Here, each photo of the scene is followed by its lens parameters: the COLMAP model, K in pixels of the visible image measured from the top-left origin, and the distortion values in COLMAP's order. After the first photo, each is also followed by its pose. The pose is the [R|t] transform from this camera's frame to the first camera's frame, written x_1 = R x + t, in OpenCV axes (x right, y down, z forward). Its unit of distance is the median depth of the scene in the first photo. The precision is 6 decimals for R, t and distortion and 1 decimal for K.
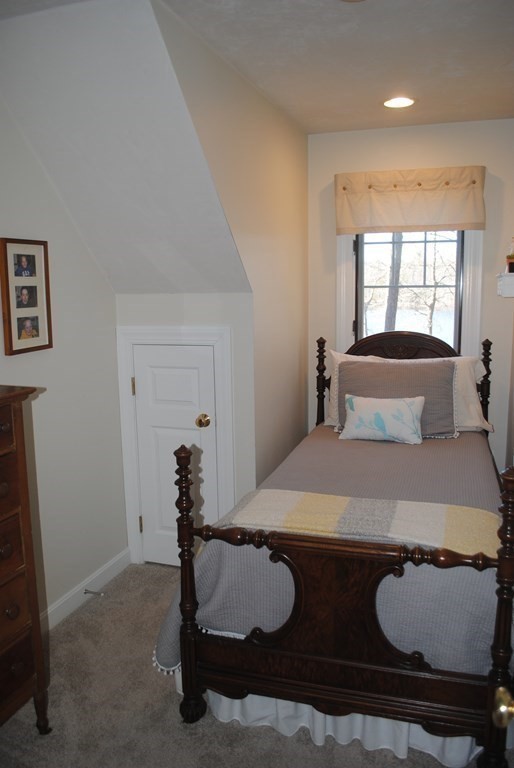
lens RADIAL K [[624.2, 0, 257.0], [0, 624.2, 384.0], [0, 0, 1]] dist [-0.069674, -0.000653]
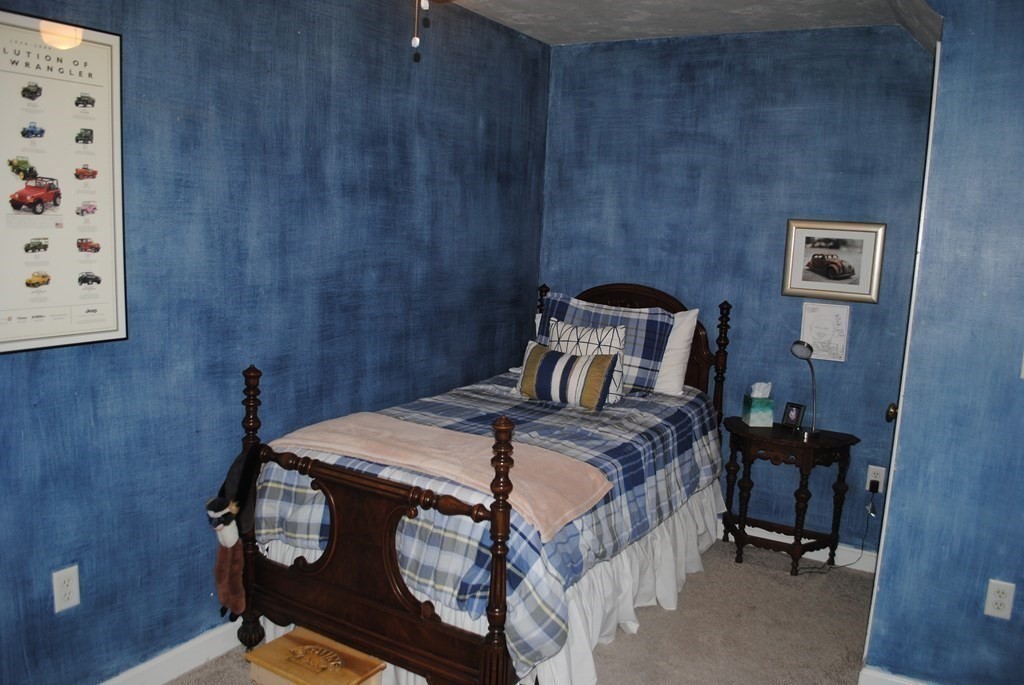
lens RADIAL K [[832.2, 0, 517.6], [0, 832.2, 355.1], [0, 0, 1]] dist [-0.069674, -0.000653]
pose [[0.964704, 0.099080, -0.243986, 0.631465], [-0.099215, 0.994996, 0.011768, 0.022817], [0.243931, 0.012855, 0.969707, -0.205681]]
